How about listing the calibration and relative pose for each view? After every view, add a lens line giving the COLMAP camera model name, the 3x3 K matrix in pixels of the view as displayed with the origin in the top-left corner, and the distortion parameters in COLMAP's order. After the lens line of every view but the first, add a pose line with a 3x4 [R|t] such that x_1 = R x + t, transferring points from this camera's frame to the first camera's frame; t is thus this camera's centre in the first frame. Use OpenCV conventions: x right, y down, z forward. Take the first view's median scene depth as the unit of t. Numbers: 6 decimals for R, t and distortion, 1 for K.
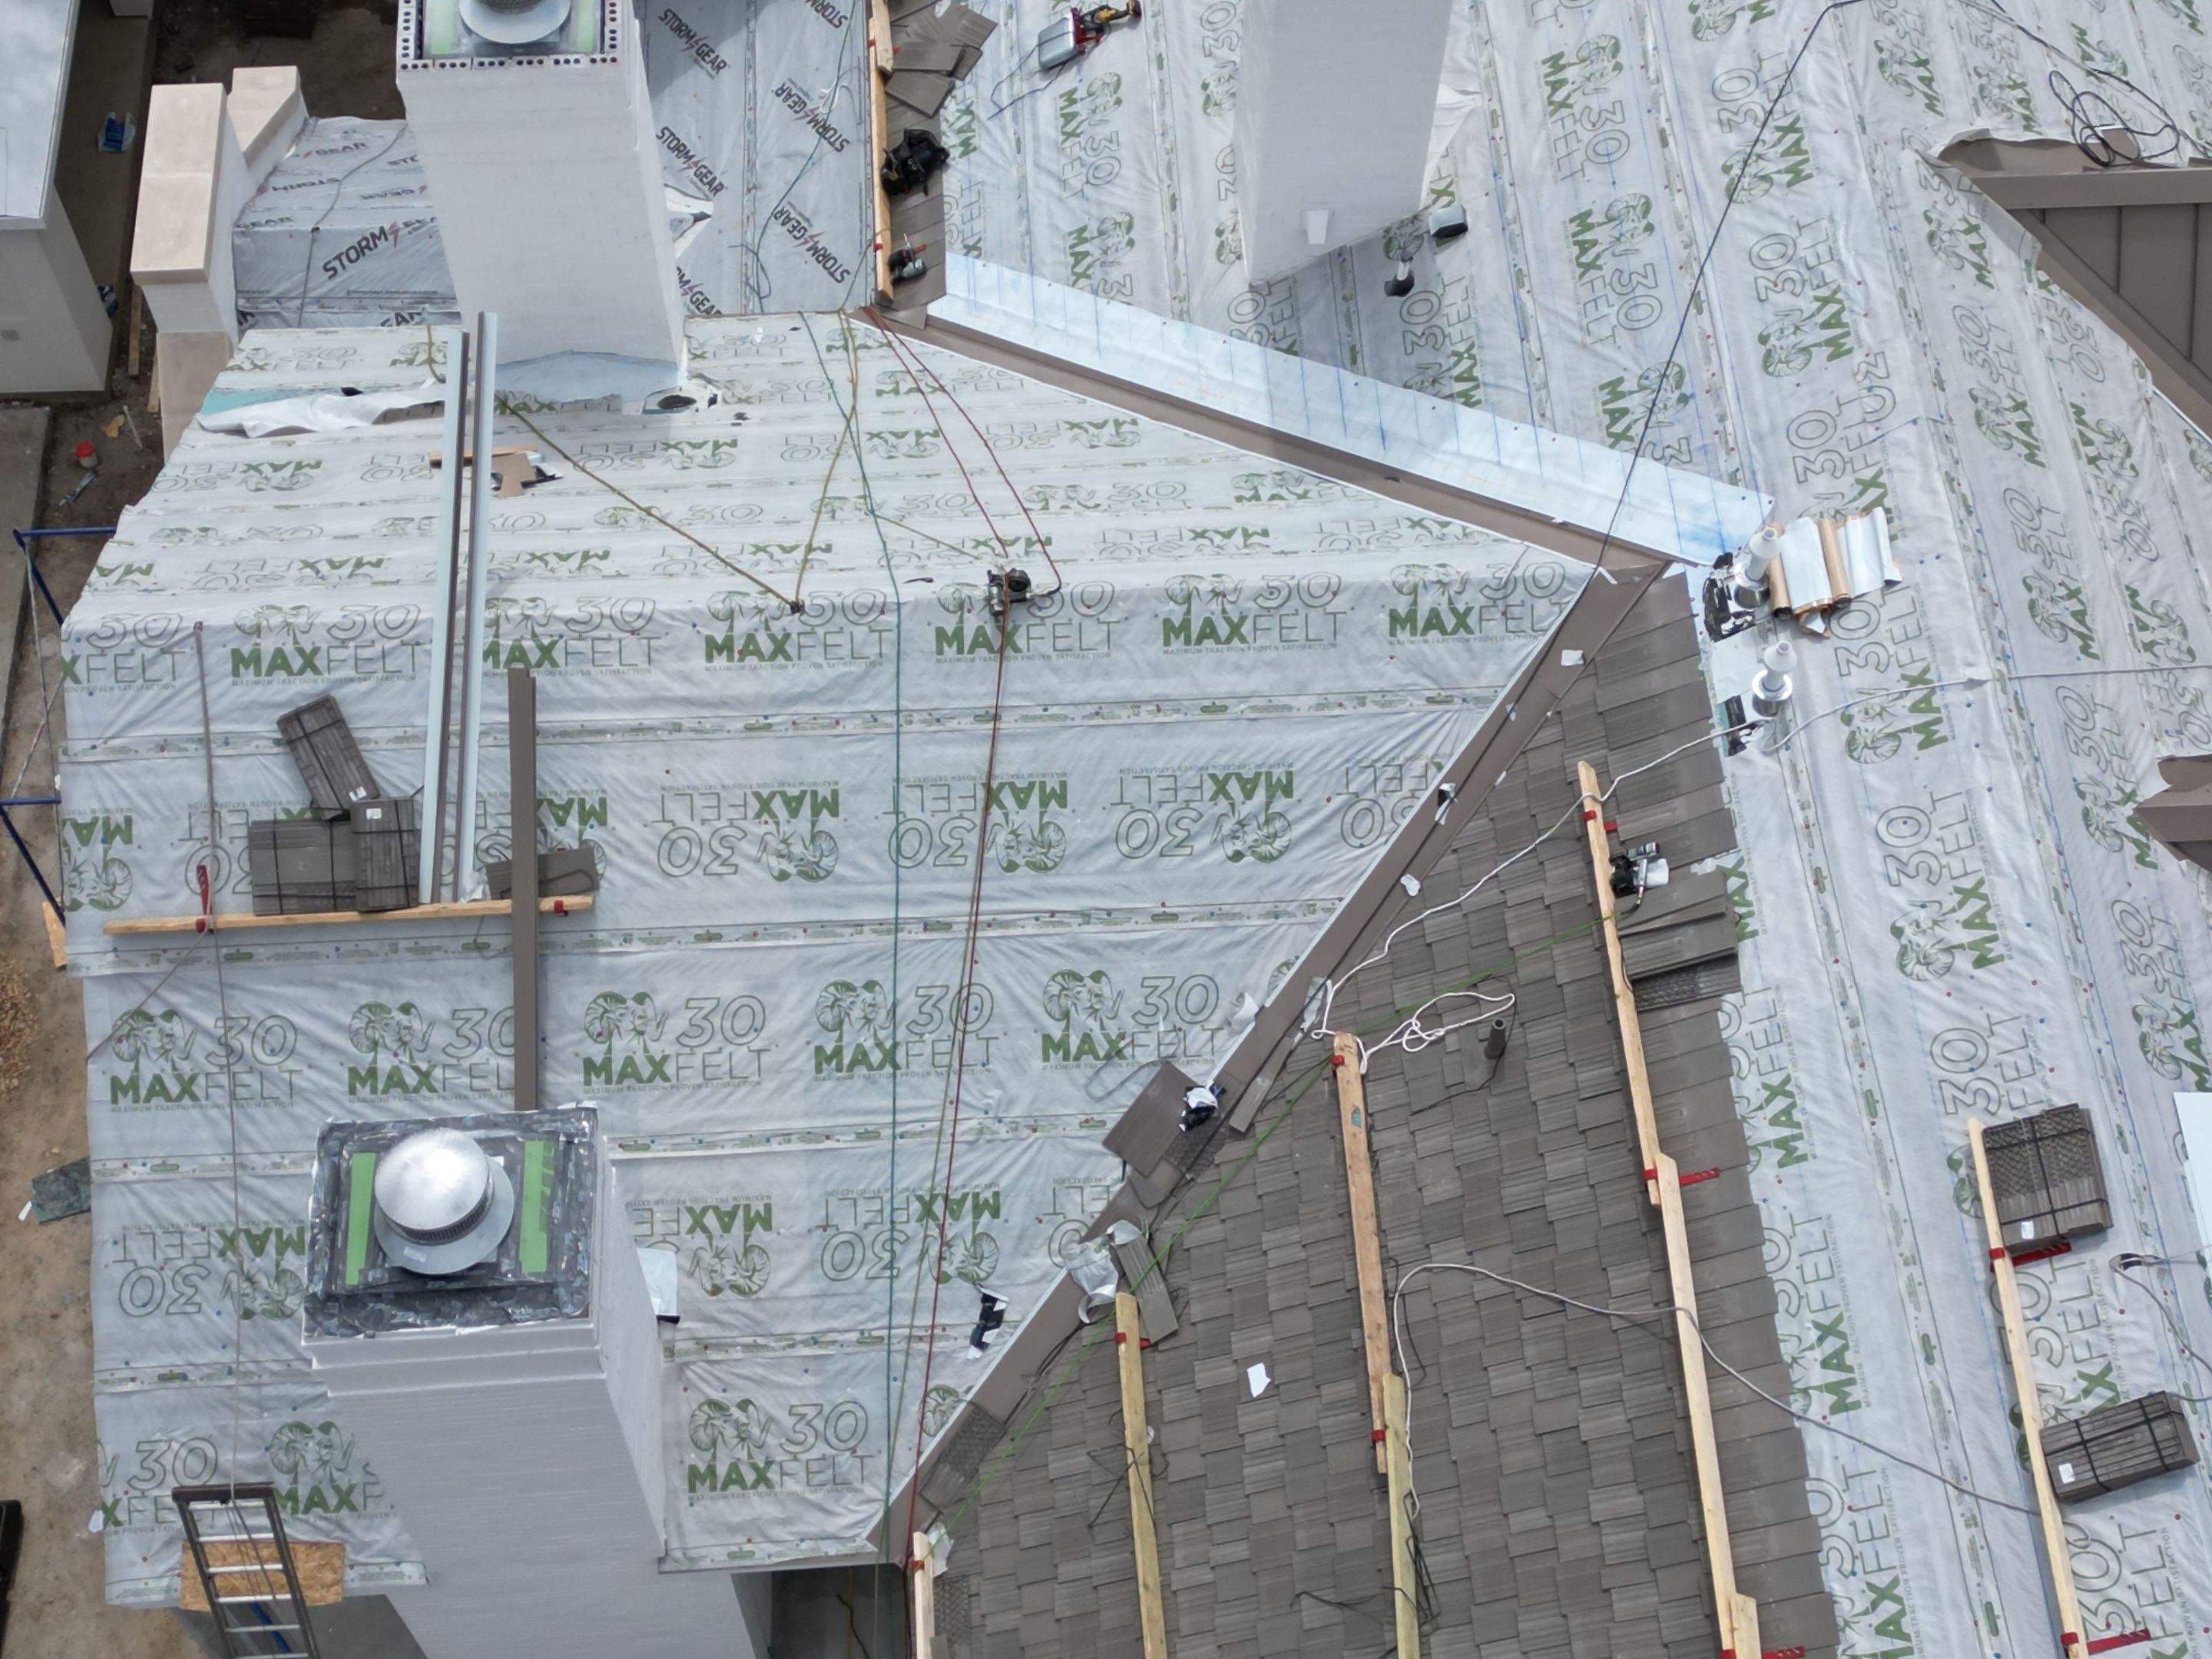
lens RADIAL K [[3060.4, 0, 1112.6], [0, 3060.4, 813.3], [0, 0, 1]] dist [0.110095, 0.000000]
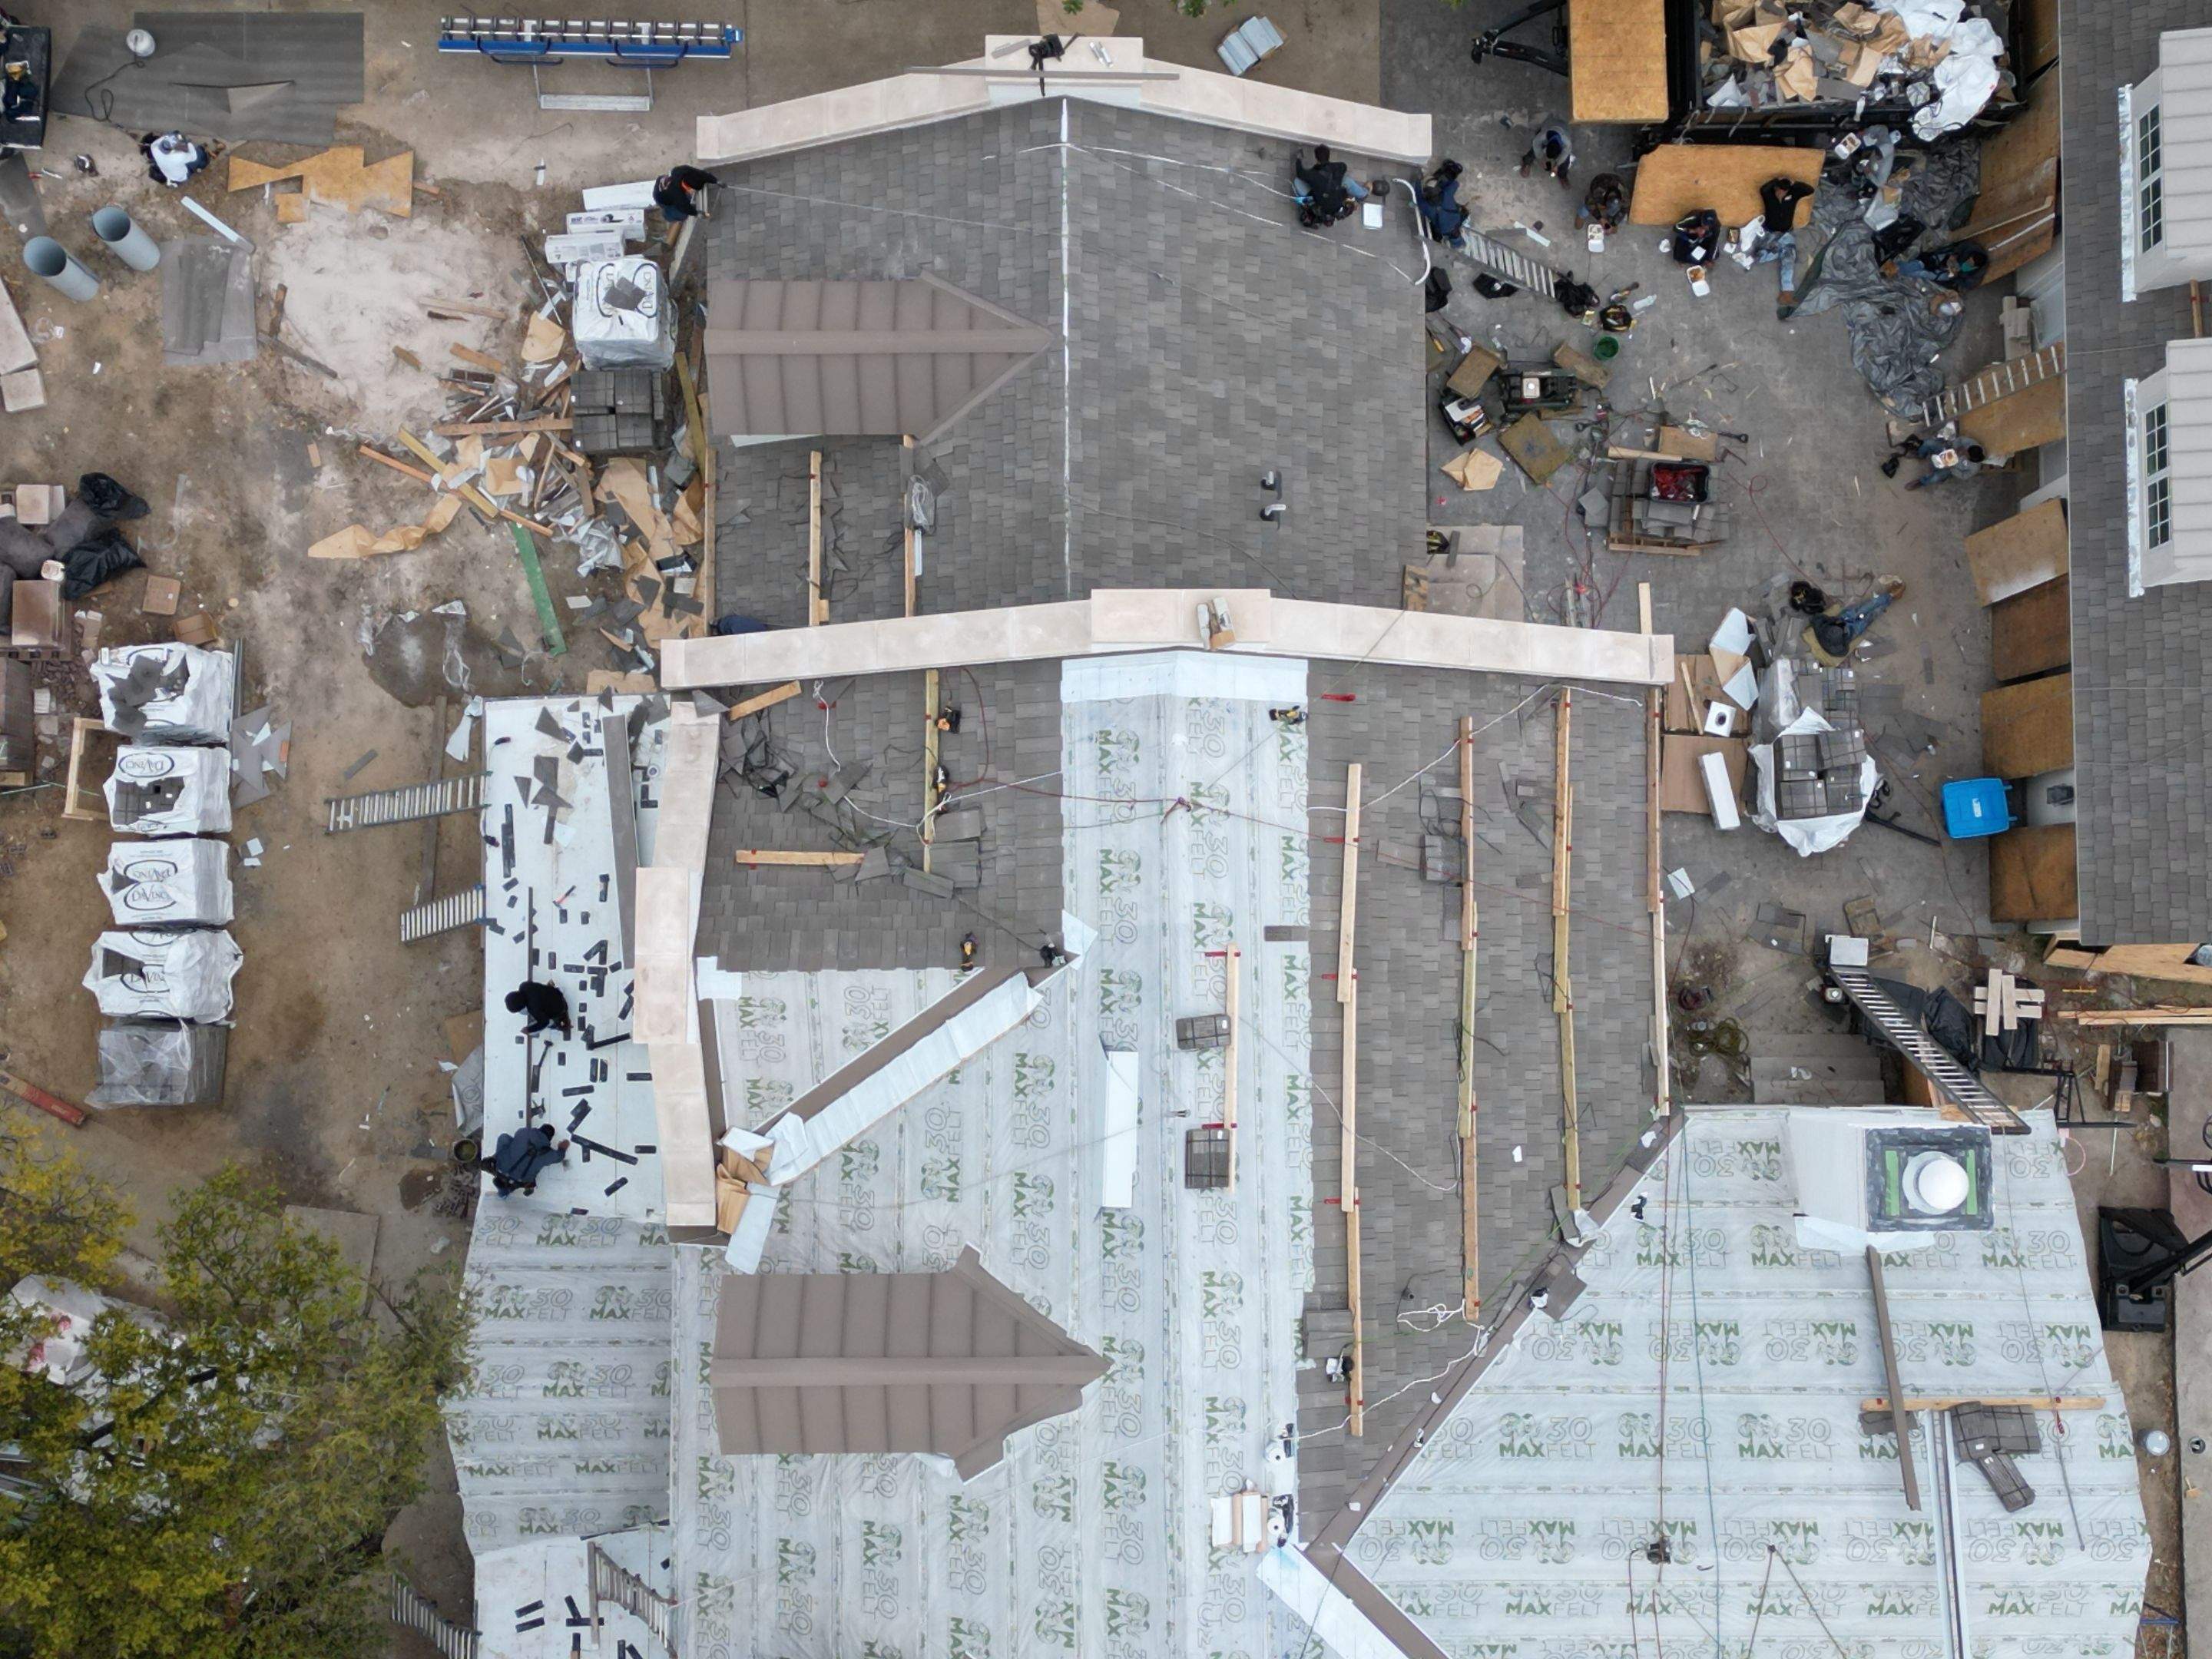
lens RADIAL K [[3060.4, 0, 1110.3], [0, 3060.4, 810.5], [0, 0, 1]] dist [0.110095, 0.000000]
pose [[-0.997941, -0.057651, -0.028105, 0.381620], [0.031358, -0.820836, 0.570302, -0.791601], [-0.055948, 0.568247, 0.820954, -0.795762]]
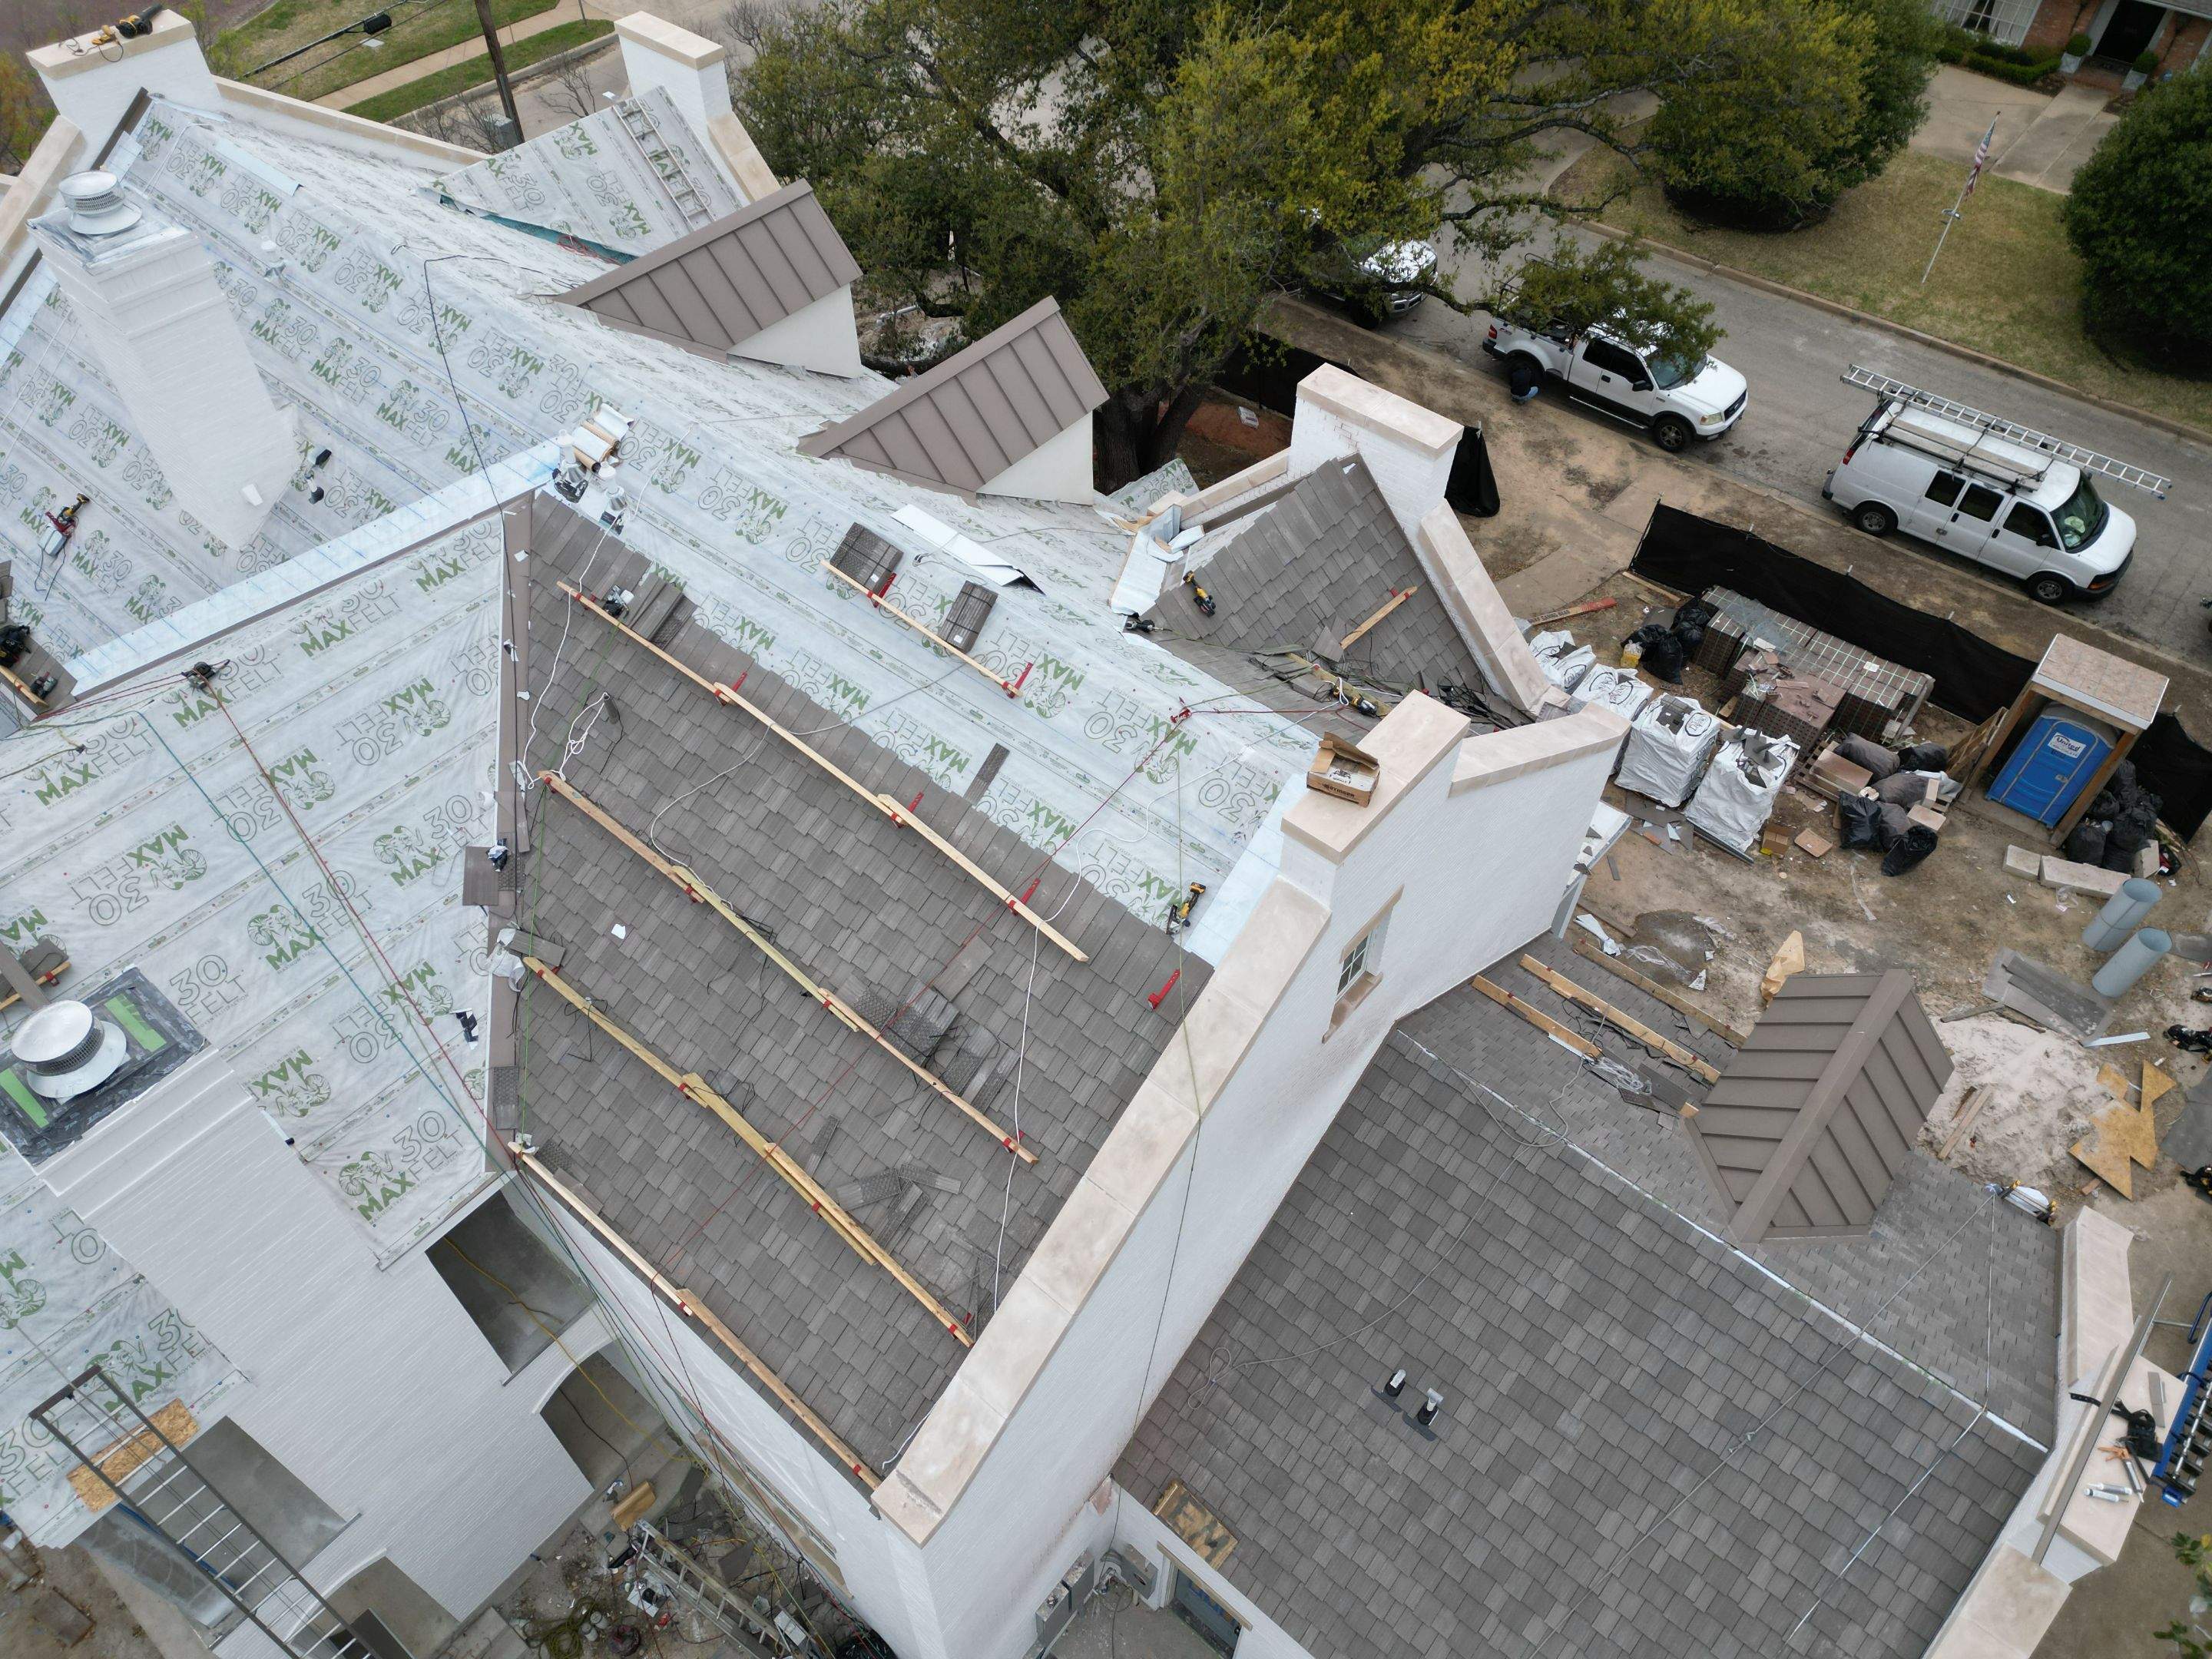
lens RADIAL K [[1535.2, 0, 1111.2], [0, 1535.2, 822.4], [0, 0, 1]] dist [0.085413, -0.080549]
pose [[0.687678, -0.556125, 0.466716, -0.136768], [0.625508, 0.780177, 0.007988, 0.296770], [-0.368564, 0.286441, 0.884371, 0.076238]]
